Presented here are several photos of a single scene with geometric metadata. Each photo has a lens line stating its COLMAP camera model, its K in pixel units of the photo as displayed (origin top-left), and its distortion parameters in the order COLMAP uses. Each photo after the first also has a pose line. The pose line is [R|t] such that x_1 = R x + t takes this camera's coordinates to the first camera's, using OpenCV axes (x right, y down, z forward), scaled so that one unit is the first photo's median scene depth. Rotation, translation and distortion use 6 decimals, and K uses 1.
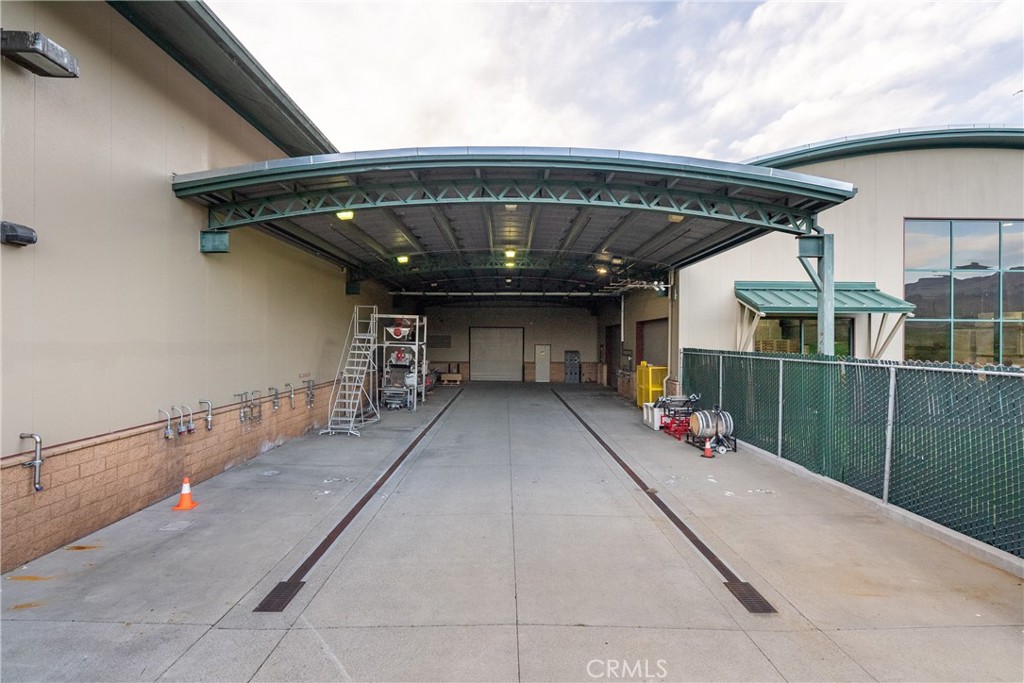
lens RADIAL K [[450.8, 0, 512.6], [0, 450.8, 337.0], [0, 0, 1]] dist [0.001114, 0.000195]
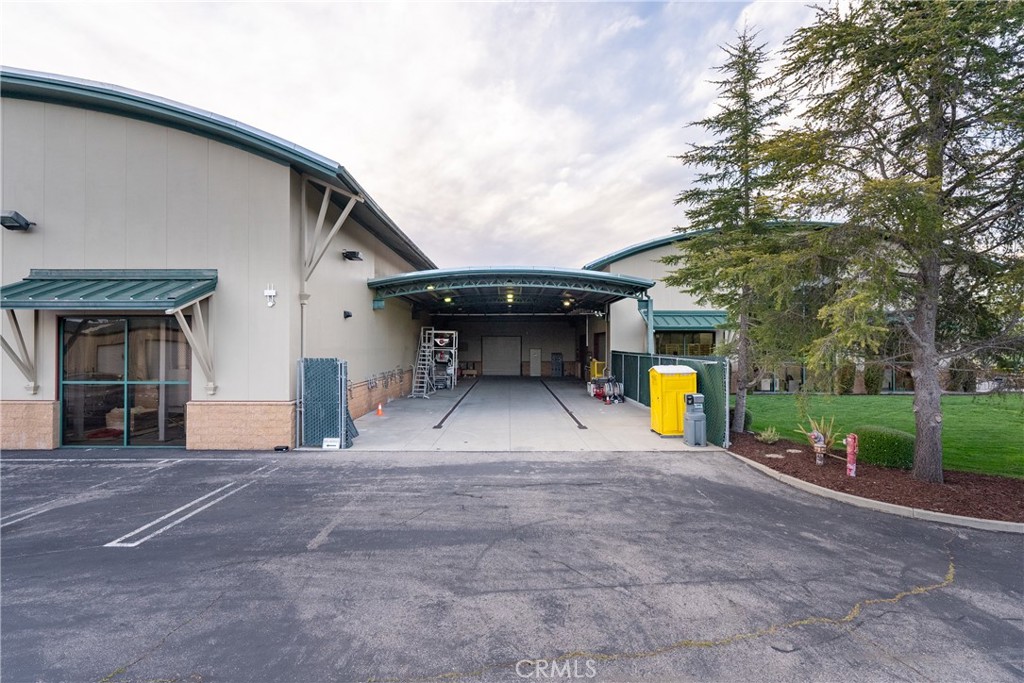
lens RADIAL K [[450.8, 0, 510.5], [0, 450.8, 339.3], [0, 0, 1]] dist [0.001114, 0.000195]
pose [[0.999923, -0.005552, -0.011086, 0.014724], [0.005516, 0.999980, -0.003234, -0.014578], [0.011104, 0.003173, 0.999933, -0.725703]]
